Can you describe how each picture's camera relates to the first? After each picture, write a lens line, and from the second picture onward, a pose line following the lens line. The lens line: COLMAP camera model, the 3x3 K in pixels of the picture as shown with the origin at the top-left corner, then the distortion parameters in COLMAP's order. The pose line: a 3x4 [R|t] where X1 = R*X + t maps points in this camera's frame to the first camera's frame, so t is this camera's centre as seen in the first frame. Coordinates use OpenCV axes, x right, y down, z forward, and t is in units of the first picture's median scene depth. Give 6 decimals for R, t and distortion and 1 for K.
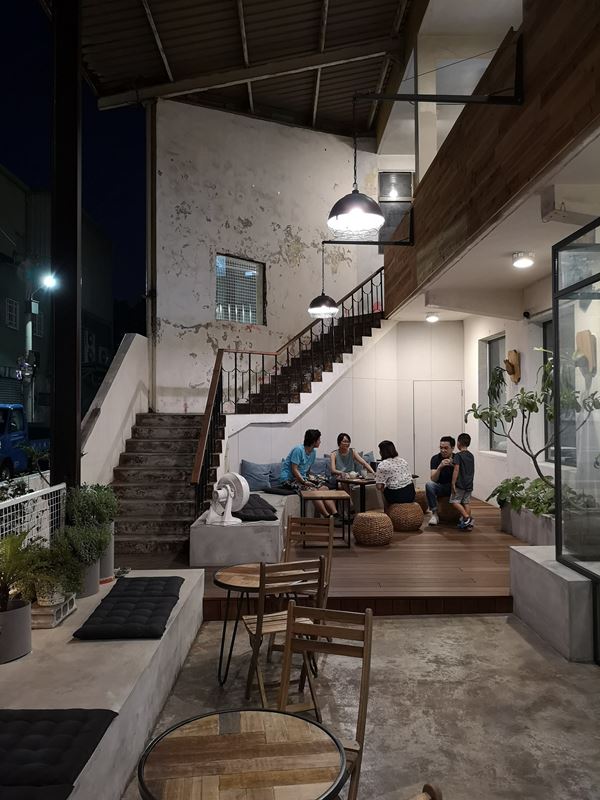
lens RADIAL K [[639.3, 0, 302.1], [0, 639.3, 399.4], [0, 0, 1]] dist [0.033065, -0.056716]
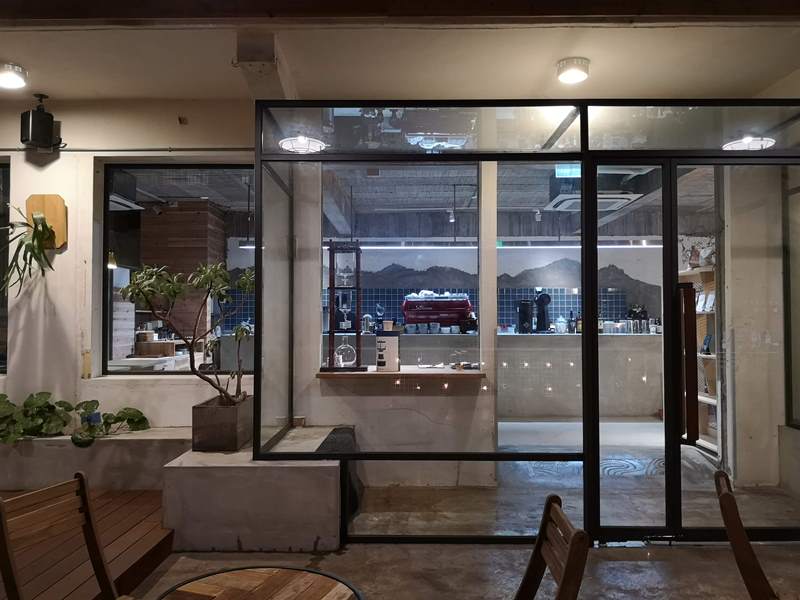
lens RADIAL K [[639.3, 0, 401.3], [0, 639.3, 305.3], [0, 0, 1]] dist [0.033065, -0.056716]
pose [[0.036971, 0.030741, 0.998843, -0.215649], [-0.020647, 0.999337, -0.029992, 0.028545], [-0.999103, -0.019515, 0.037582, 0.352617]]
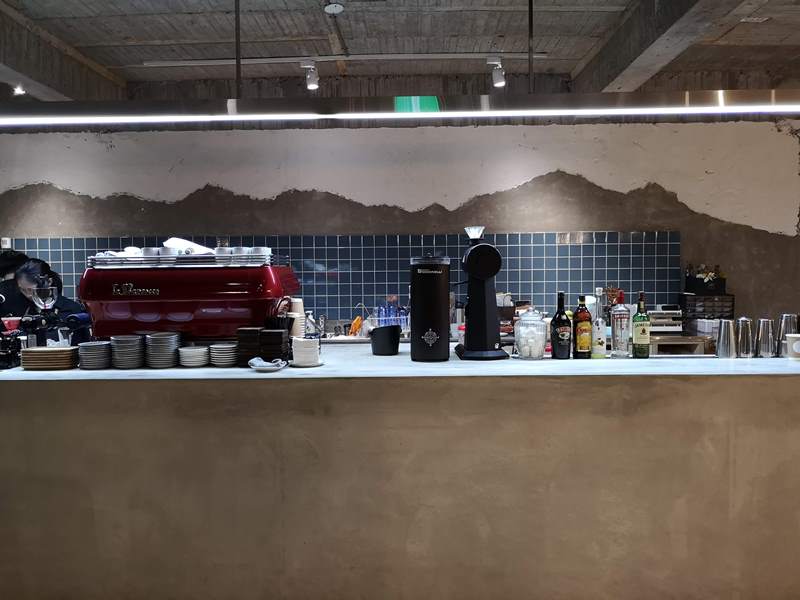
lens RADIAL K [[639.3, 0, 402.6], [0, 639.3, 304.4], [0, 0, 1]] dist [0.033065, -0.056716]
pose [[0.045917, -0.046986, 0.997840, 0.324137], [-0.012980, 0.998781, 0.047628, -0.001941], [-0.998861, -0.015139, 0.045251, 0.222899]]
